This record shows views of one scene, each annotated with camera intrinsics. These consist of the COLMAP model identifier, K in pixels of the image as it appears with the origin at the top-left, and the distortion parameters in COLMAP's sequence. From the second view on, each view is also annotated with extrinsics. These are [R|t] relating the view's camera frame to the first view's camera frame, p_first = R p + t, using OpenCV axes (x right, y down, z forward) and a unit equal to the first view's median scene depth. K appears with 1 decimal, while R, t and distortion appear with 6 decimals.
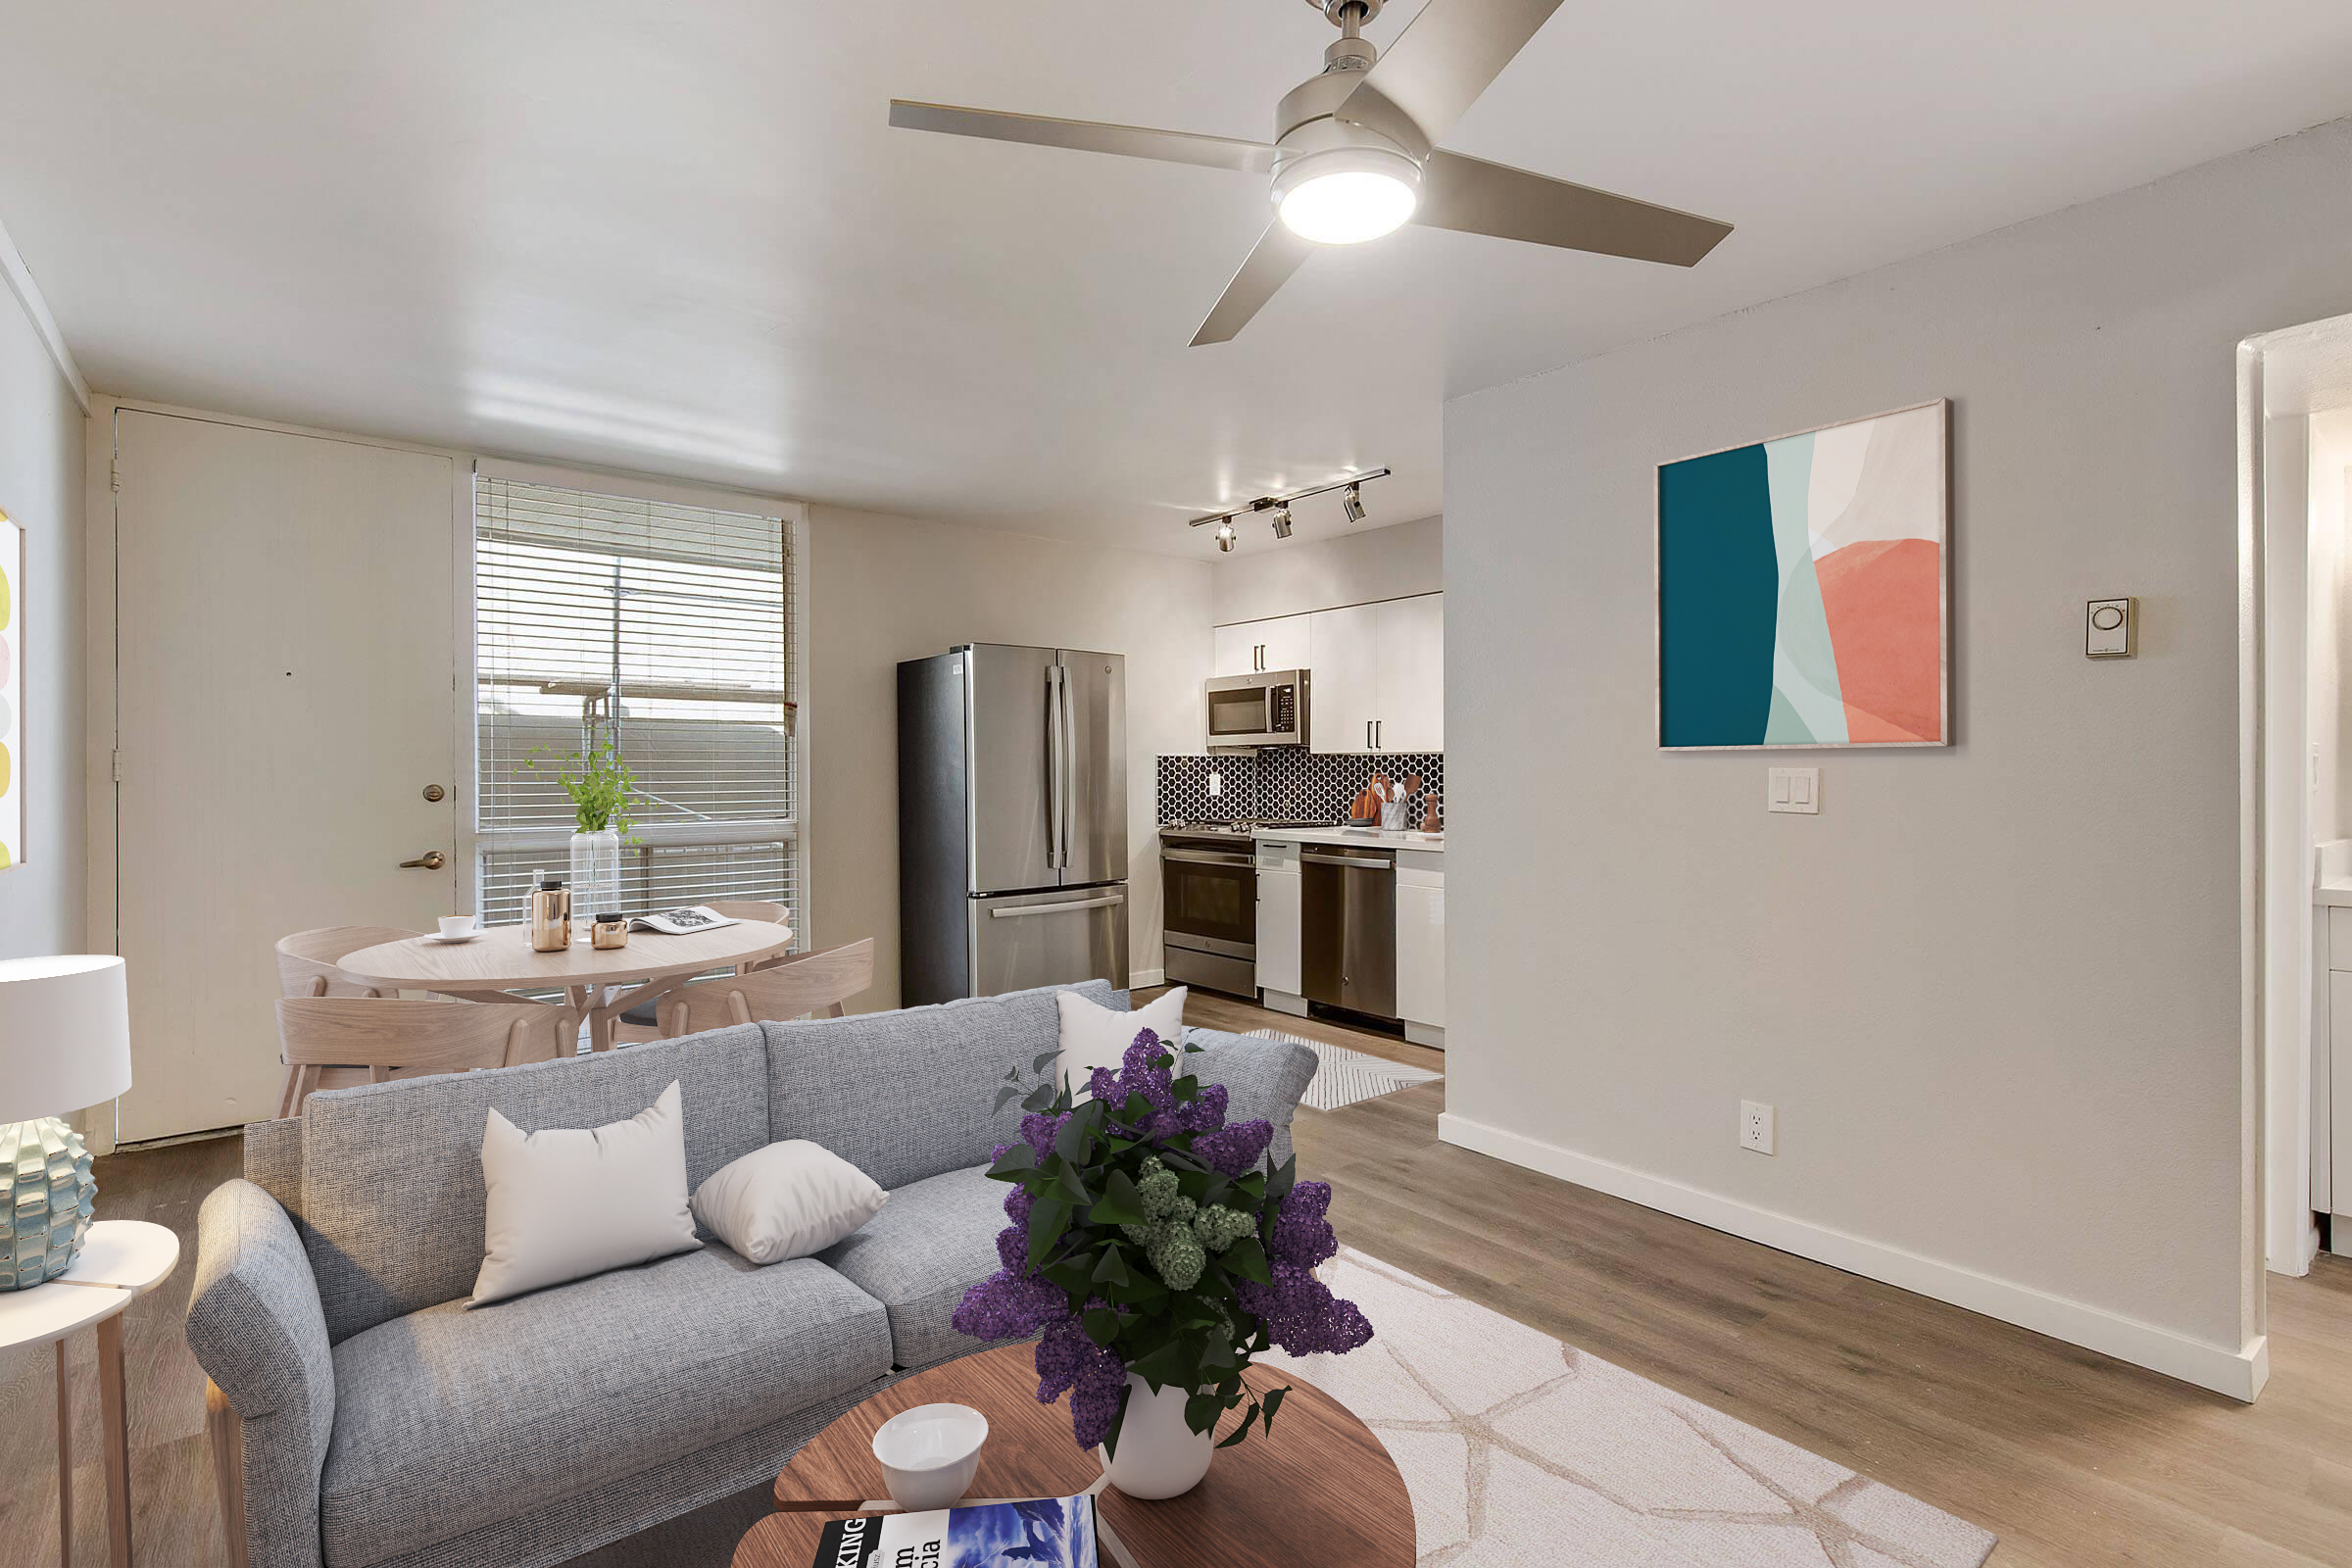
lens RADIAL K [[1109.0, 0, 1176.0], [0, 1109.0, 784.0], [0, 0, 1]] dist [0.000393, -0.000068]
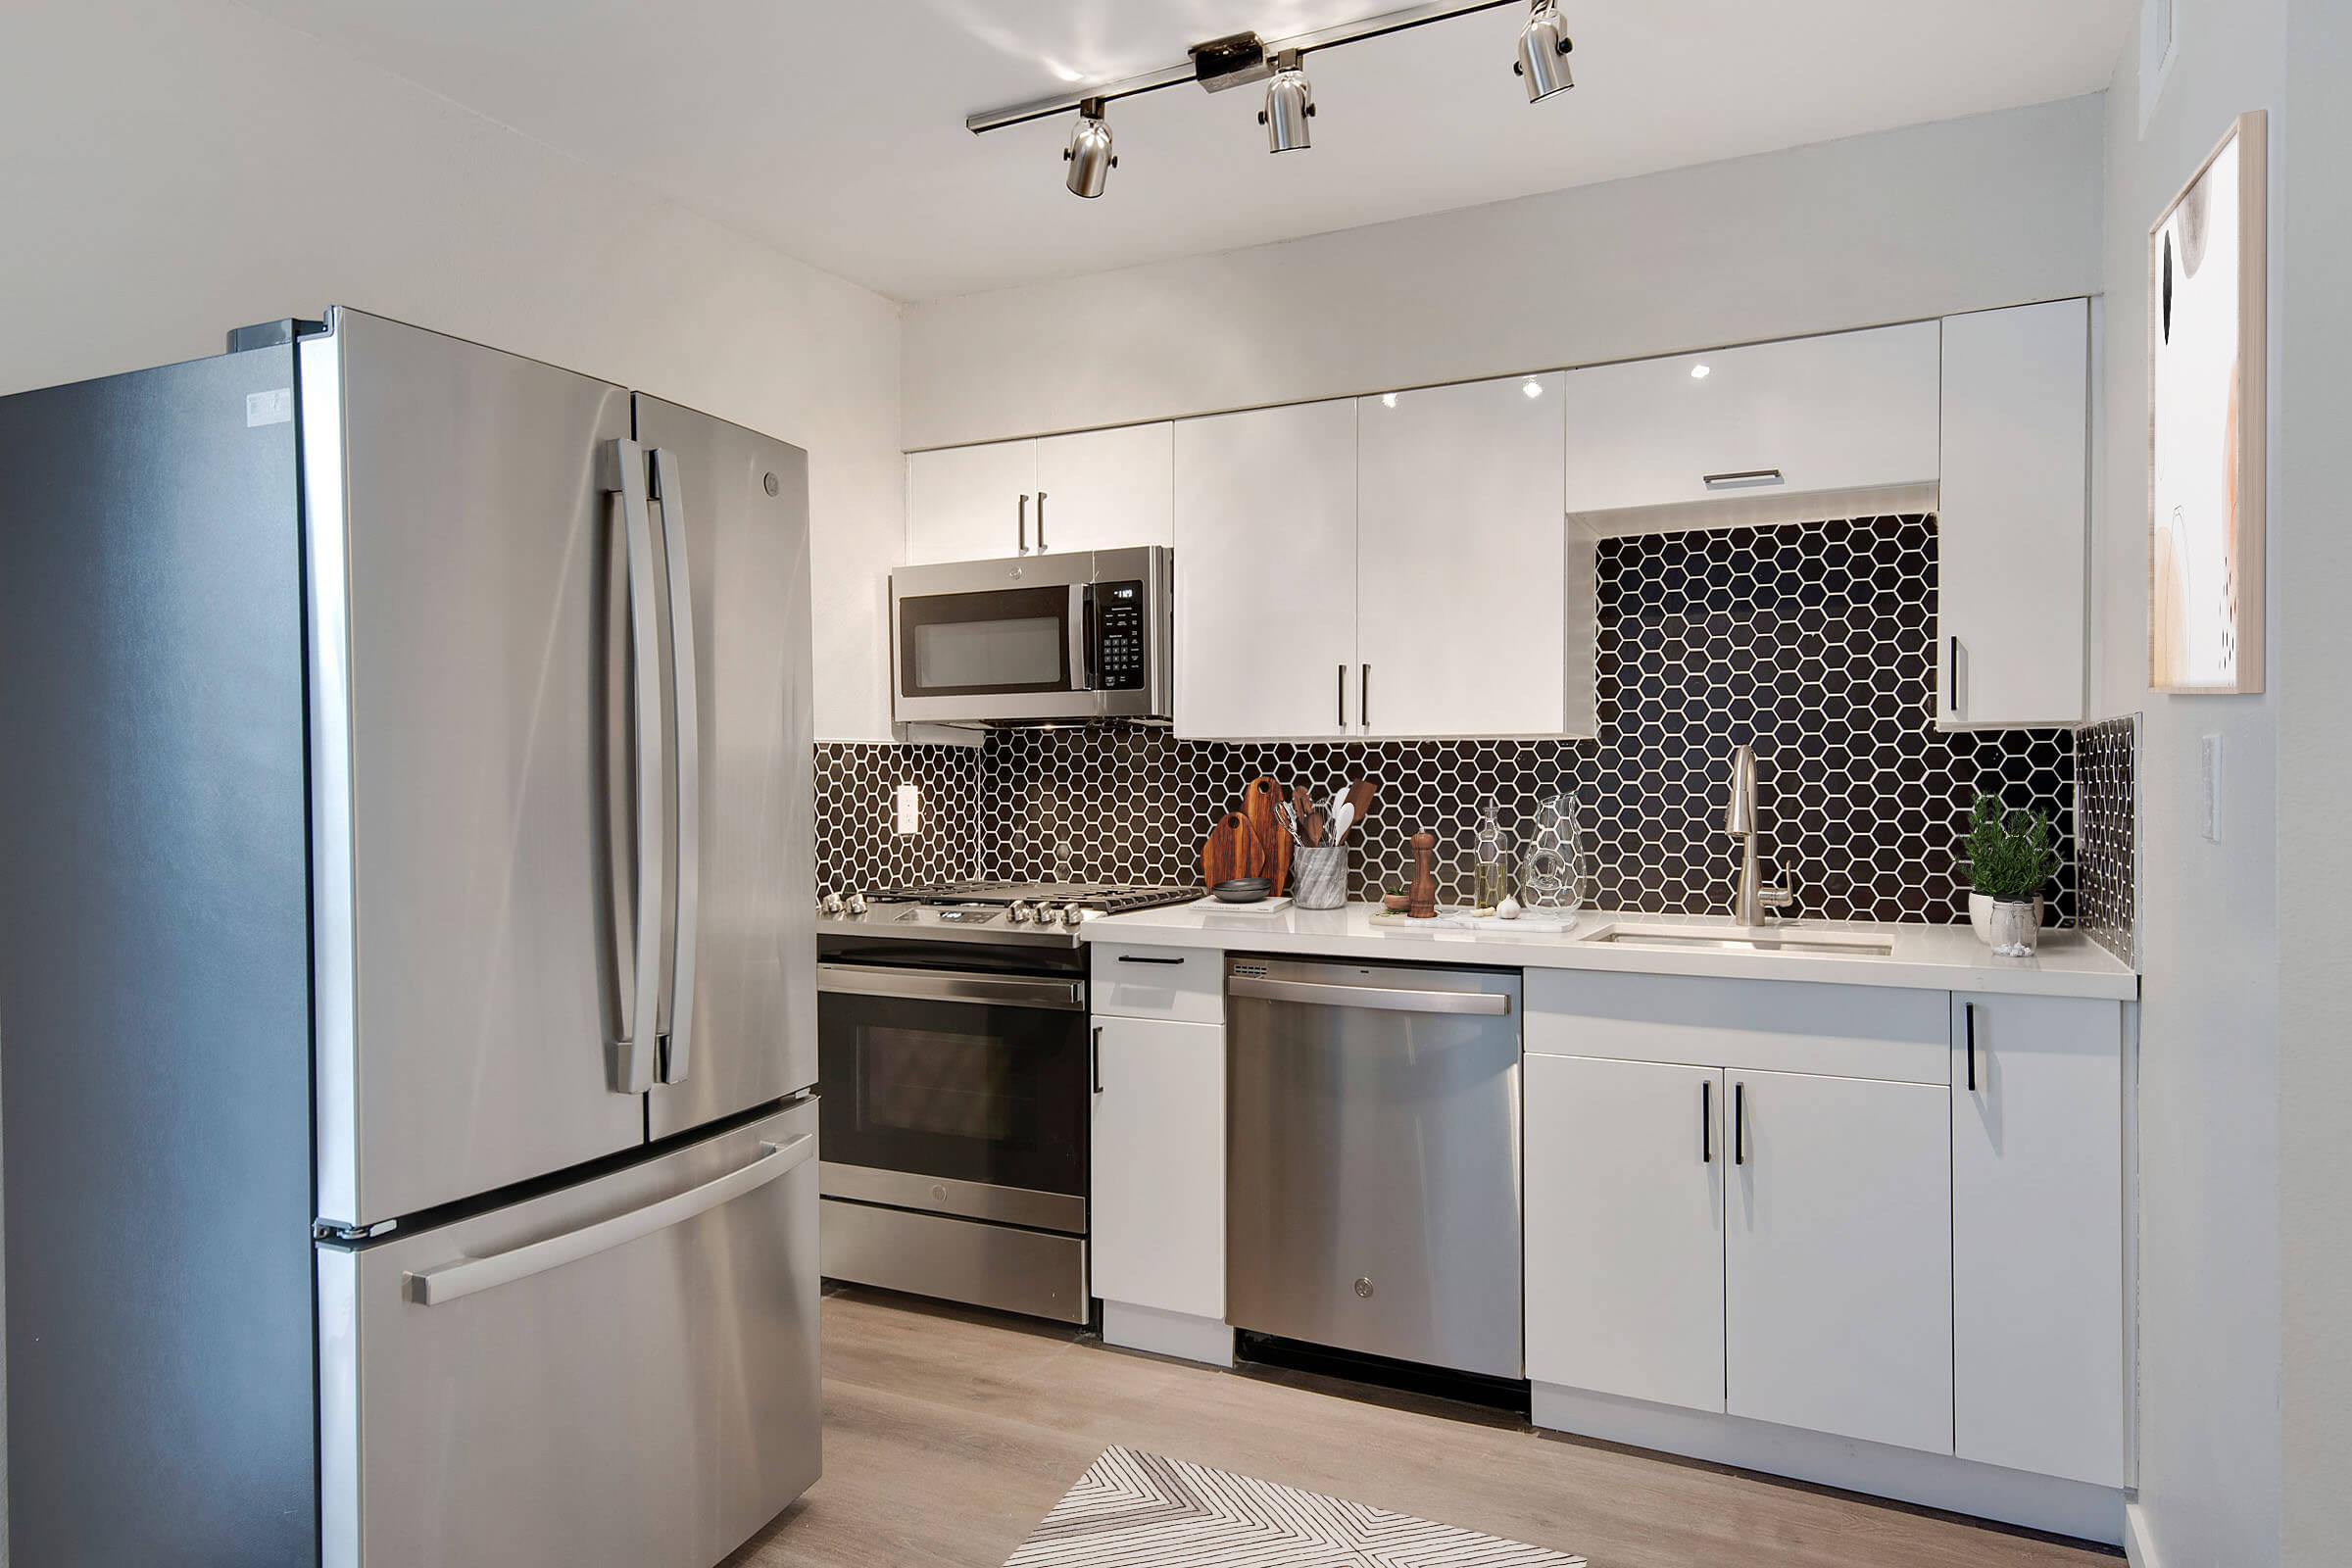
lens RADIAL K [[1435.0, 0, 1176.0], [0, 1435.0, 784.0], [0, 0, 1]] dist [0.007829, 0.000852]
pose [[0.909981, -0.002931, 0.414640, -0.120090], [0.007067, 0.999939, -0.008442, -0.004533], [-0.414590, 0.010612, 0.909946, 0.499079]]
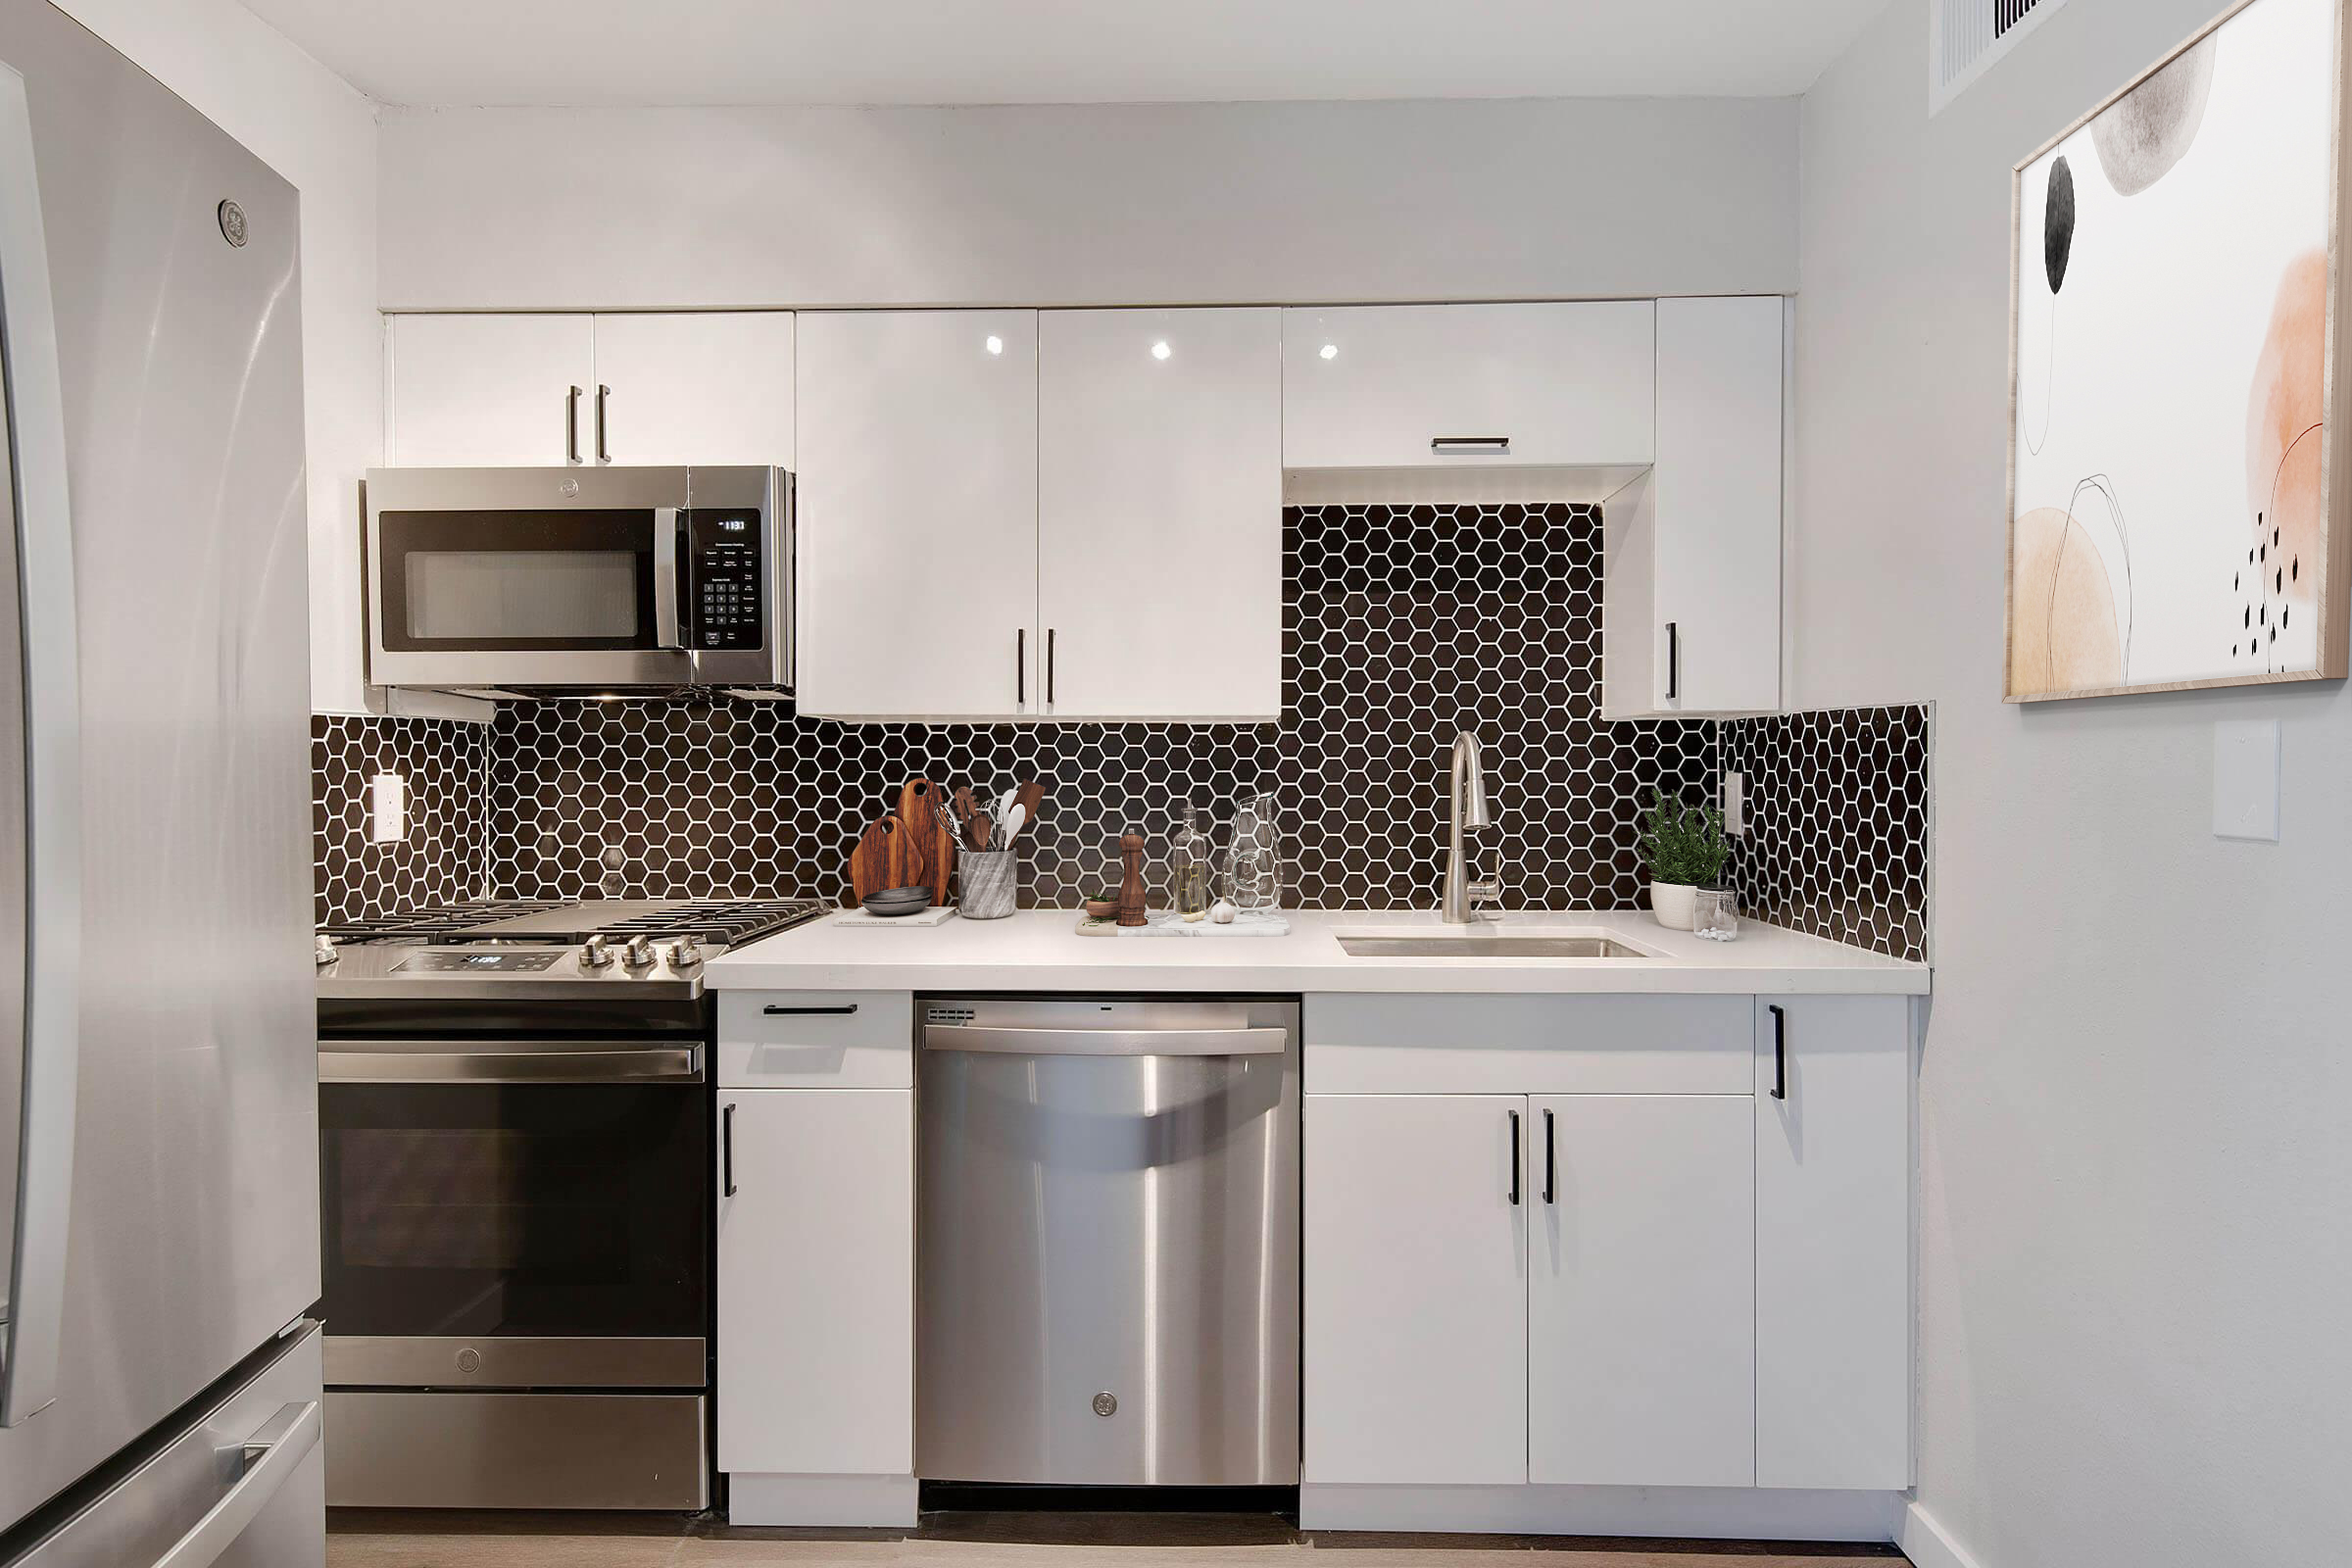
lens RADIAL K [[1272.6, 0, 1167.6], [0, 1272.6, 769.9], [0, 0, 1]] dist [0.001913, -0.000232]
pose [[0.651827, -0.003866, 0.758358, -0.110485], [0.009673, 0.999948, -0.003216, -0.007942], [-0.758306, 0.009431, 0.651831, 0.678713]]
